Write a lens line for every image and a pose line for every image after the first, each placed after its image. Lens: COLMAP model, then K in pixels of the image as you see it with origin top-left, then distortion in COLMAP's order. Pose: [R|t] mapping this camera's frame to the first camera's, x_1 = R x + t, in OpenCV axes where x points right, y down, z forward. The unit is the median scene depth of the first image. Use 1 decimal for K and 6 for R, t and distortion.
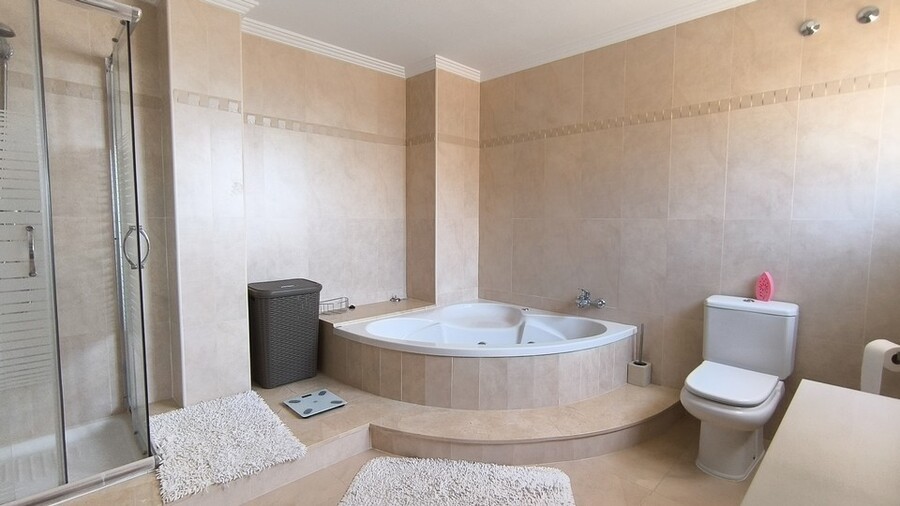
lens RADIAL K [[422.9, 0, 452.9], [0, 422.9, 252.0], [0, 0, 1]] dist [-0.039592, 0.026436]
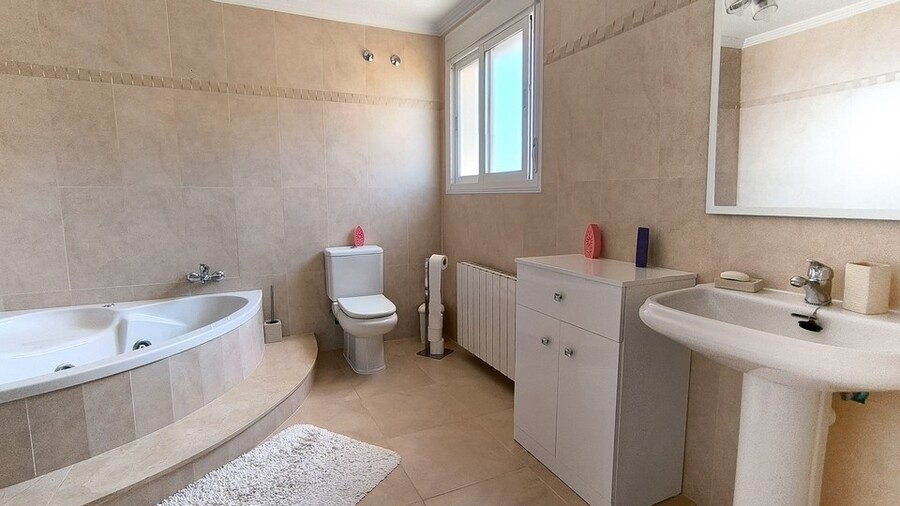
lens RADIAL K [[422.9, 0, 452.9], [0, 422.9, 252.0], [0, 0, 1]] dist [-0.039592, 0.026436]
pose [[0.348057, -0.125665, 0.929013, -0.440774], [0.080094, 0.991338, 0.104087, 0.013884], [-0.934046, 0.038180, 0.355107, 0.204436]]
